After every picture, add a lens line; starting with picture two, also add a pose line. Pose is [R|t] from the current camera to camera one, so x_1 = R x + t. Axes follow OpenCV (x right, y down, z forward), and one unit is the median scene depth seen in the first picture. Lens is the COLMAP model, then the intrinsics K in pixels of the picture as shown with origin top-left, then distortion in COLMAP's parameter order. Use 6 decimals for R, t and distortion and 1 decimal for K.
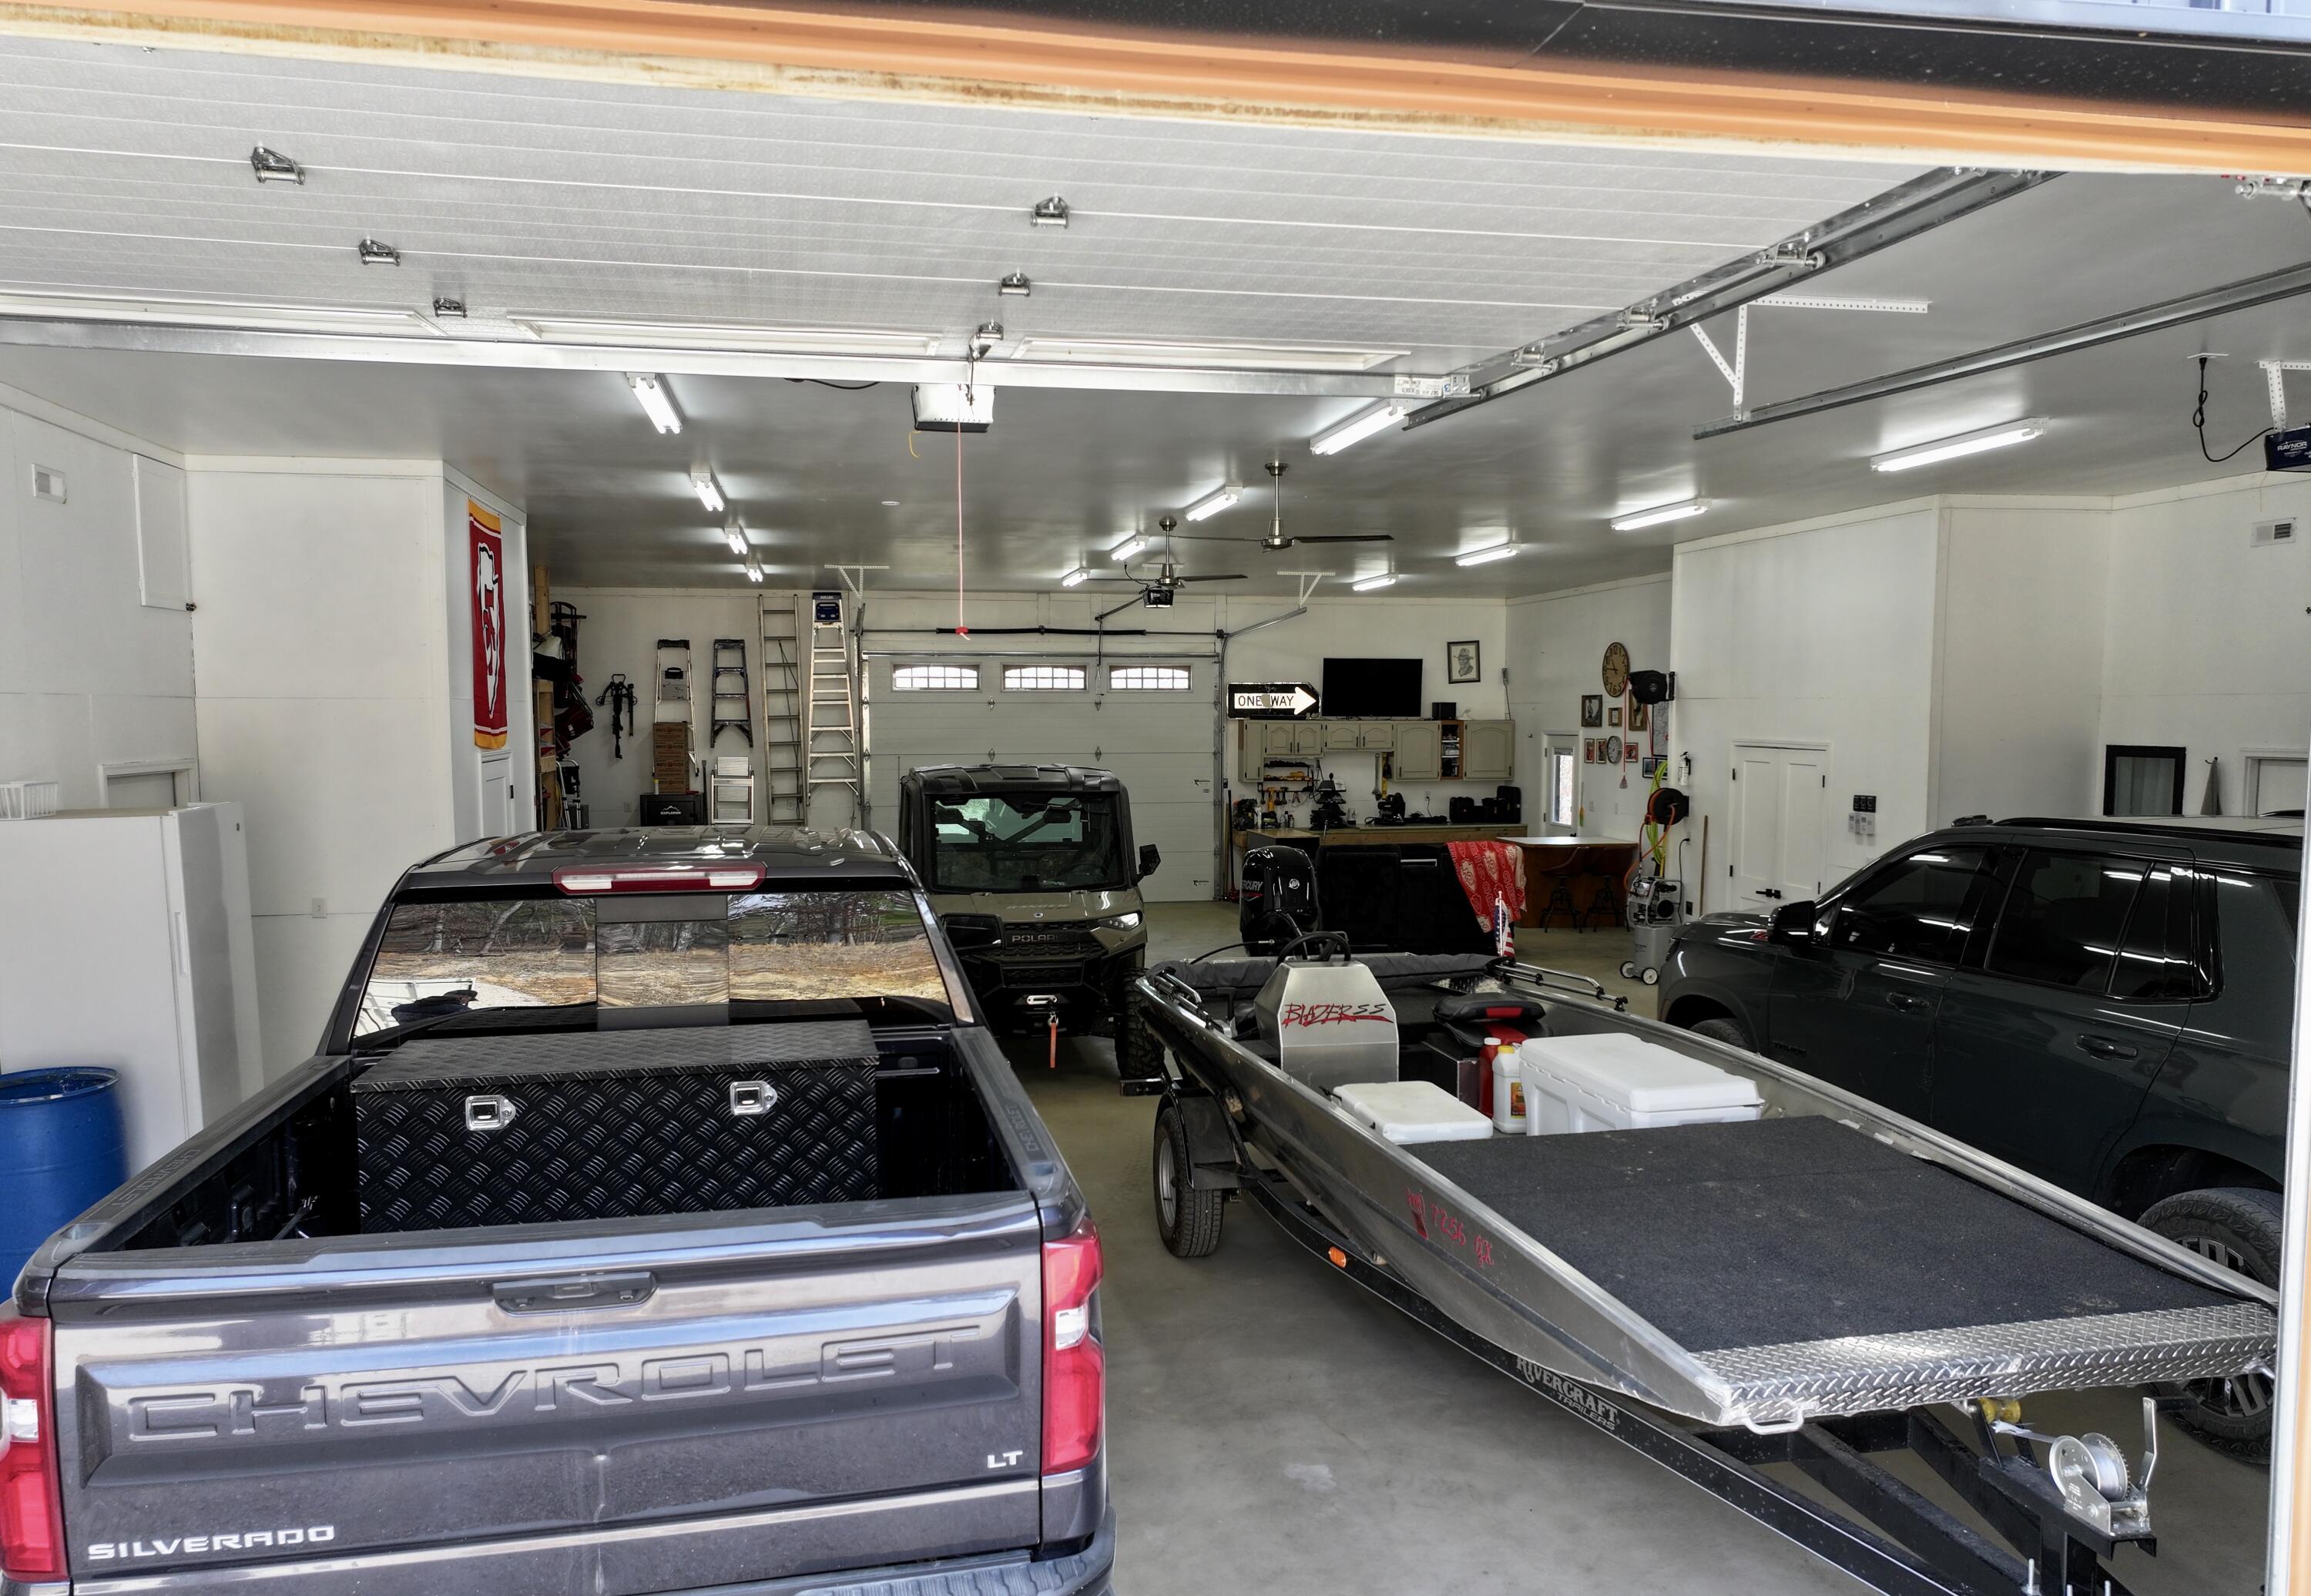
lens RADIAL K [[1600.6, 0, 1169.1], [0, 1600.6, 852.2], [0, 0, 1]] dist [0.014335, 0.000917]
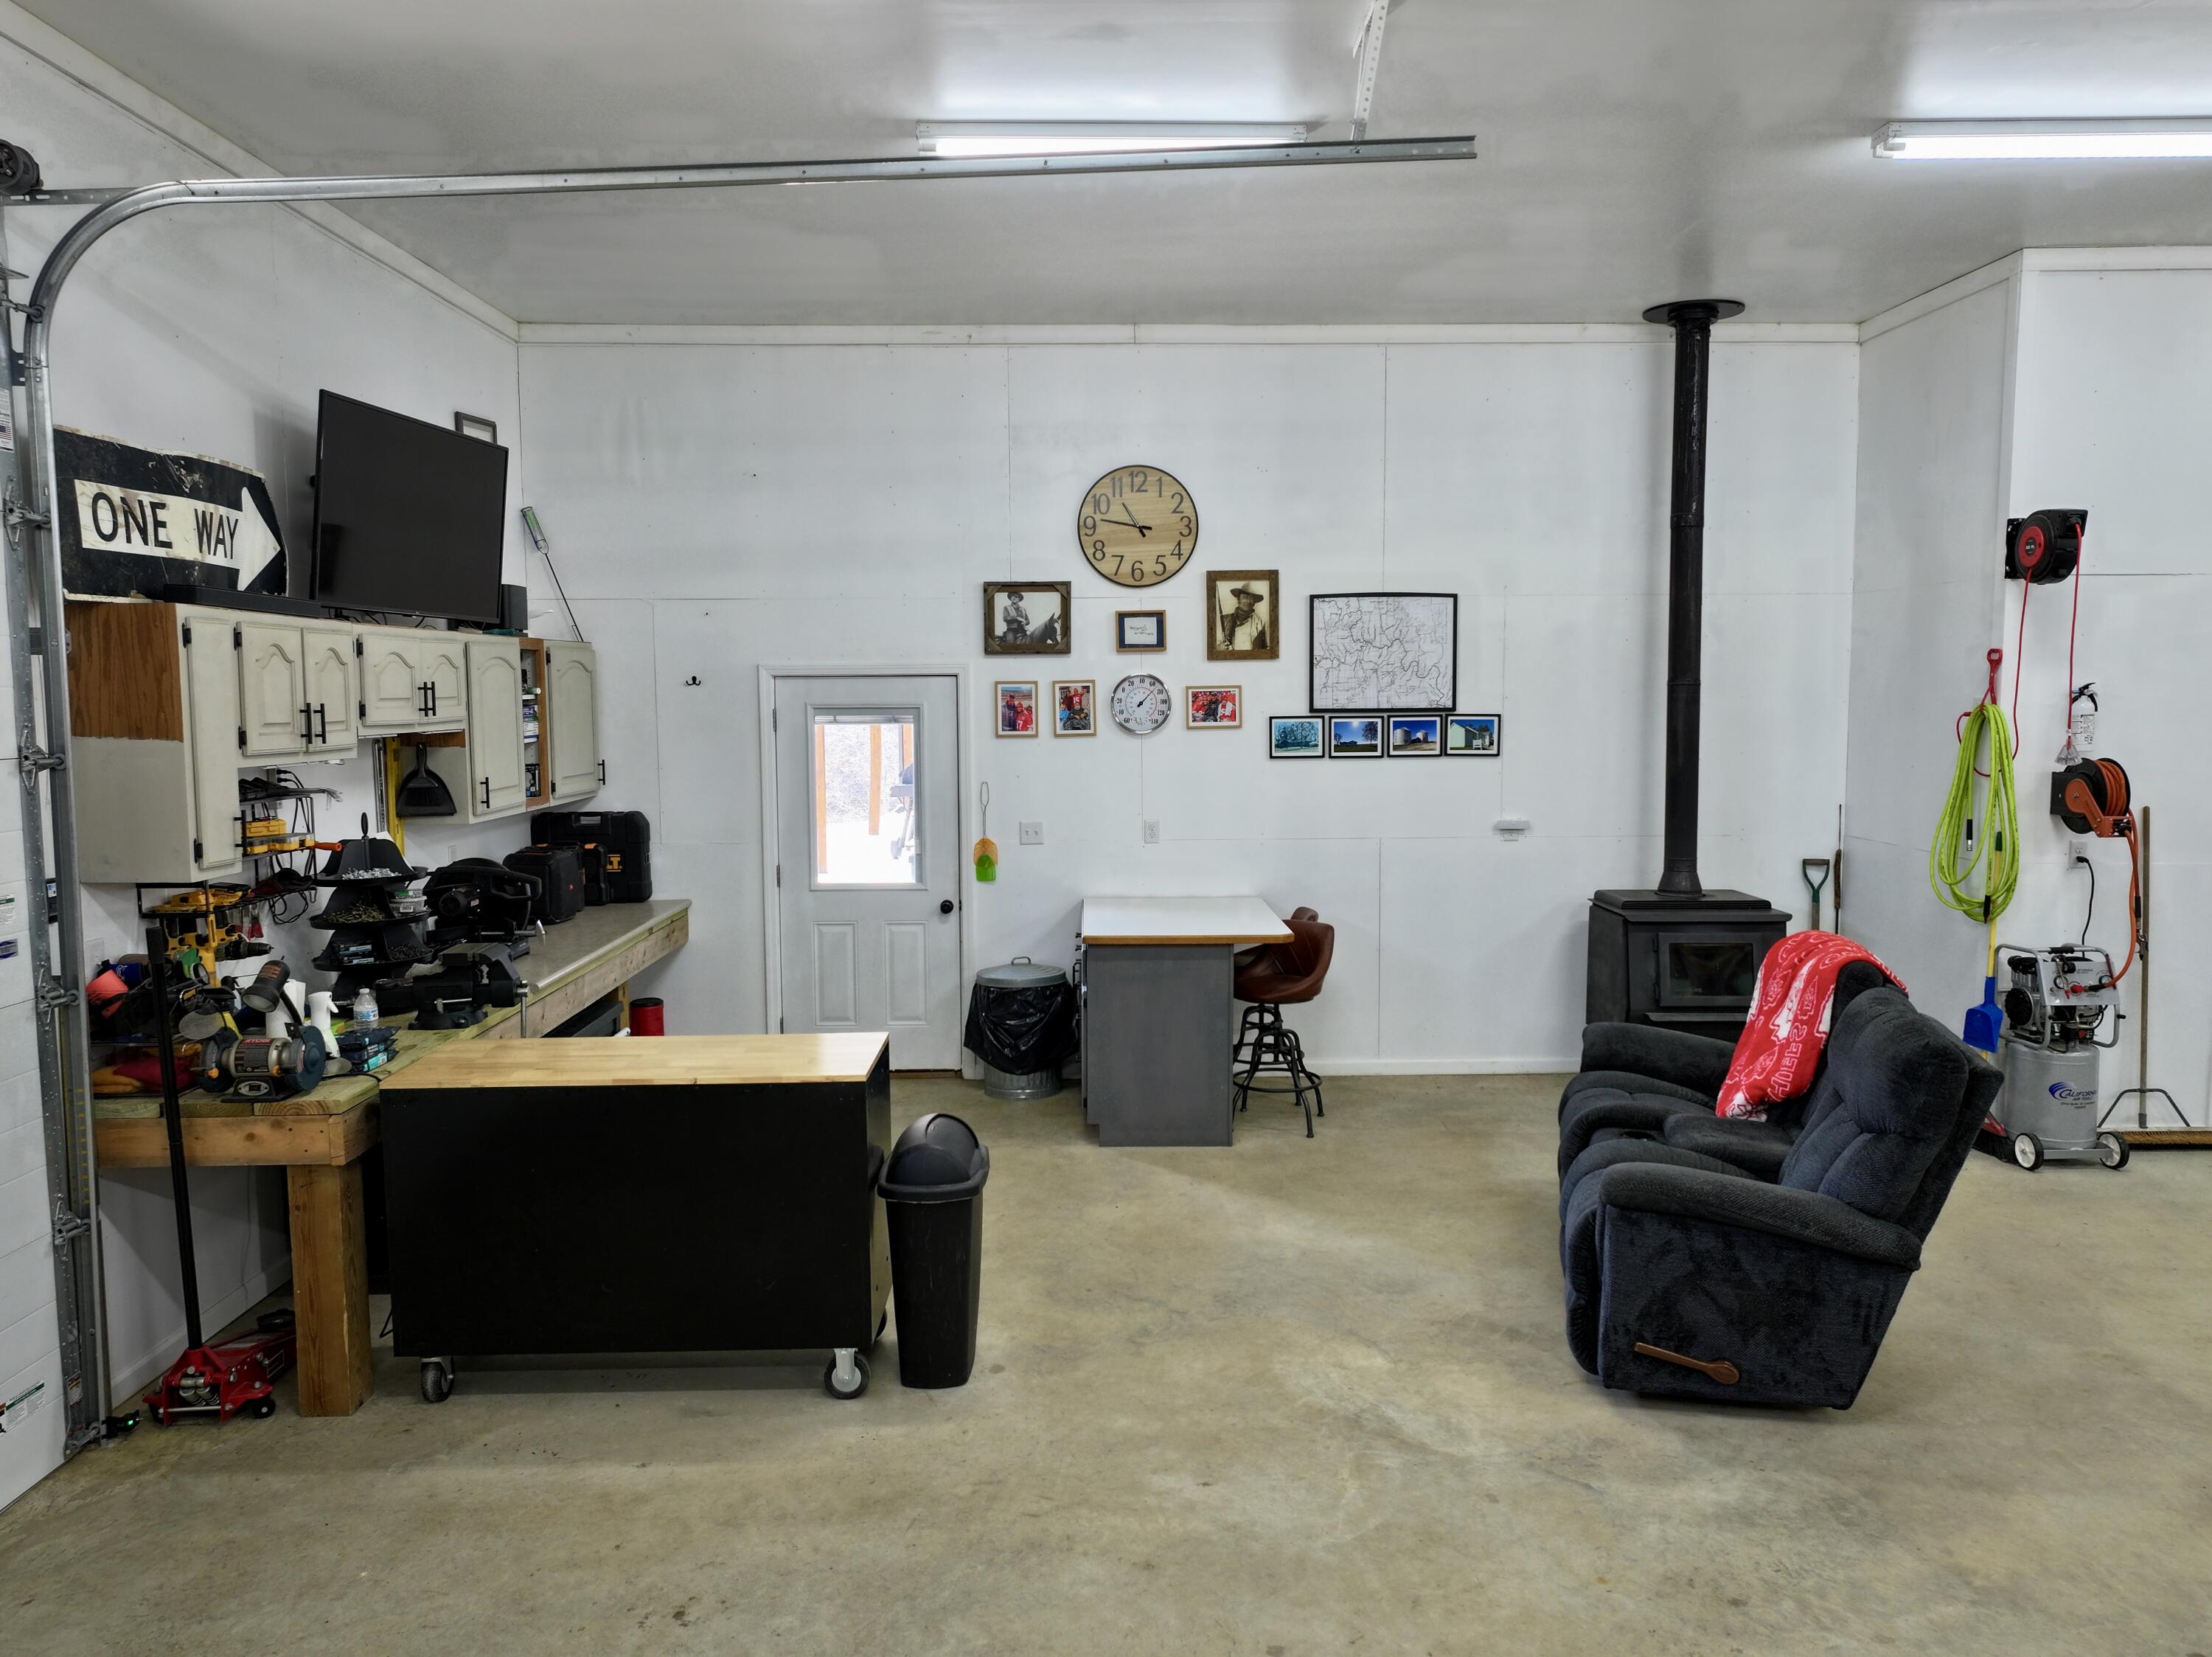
lens RADIAL K [[1558.4, 0, 1105.7], [0, 1558.4, 836.0], [0, 0, 1]] dist [0.023241, -0.007919]
pose [[0.178701, -0.095479, 0.979260, -0.144179], [0.091083, 0.992612, 0.080160, -0.056361], [-0.979678, 0.074870, 0.186077, 0.831712]]
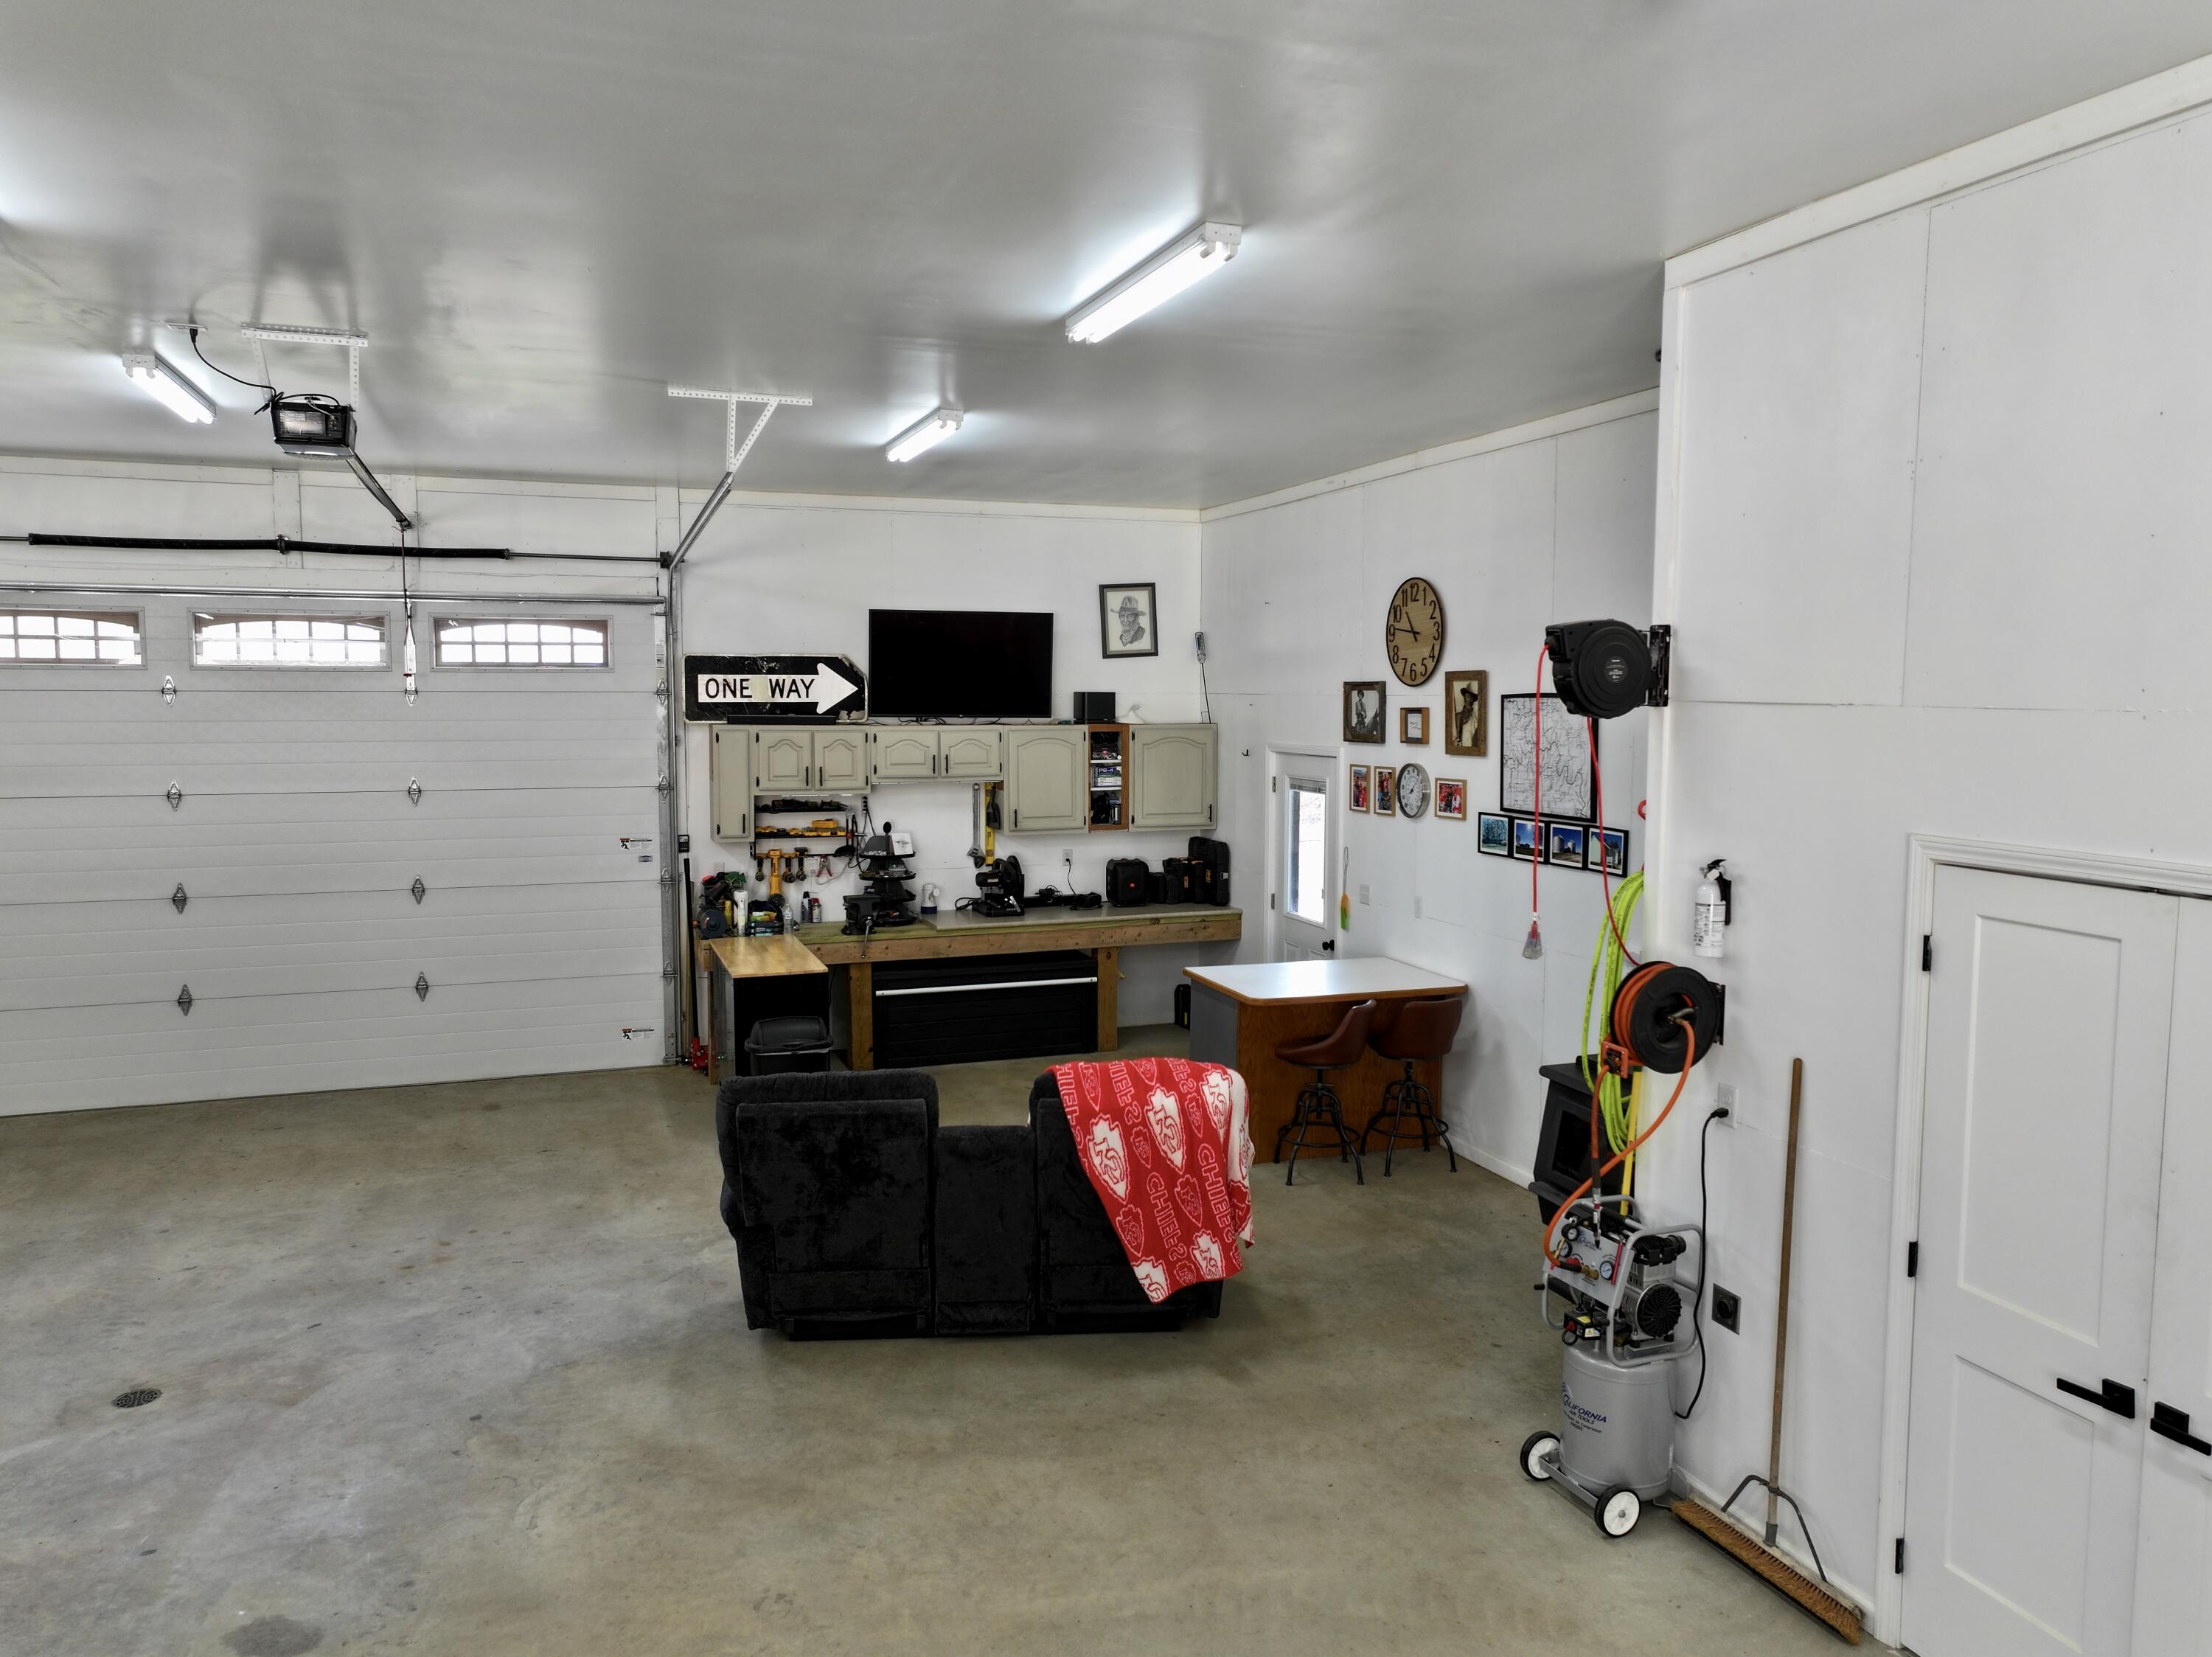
lens RADIAL K [[1558.4, 0, 1109.3], [0, 1558.4, 816.4], [0, 0, 1]] dist [0.023241, -0.007919]
pose [[0.989323, -0.008889, 0.145472, 0.099953], [0.009648, 0.999943, -0.004514, -0.048801], [-0.145423, 0.005869, 0.989352, 0.472606]]
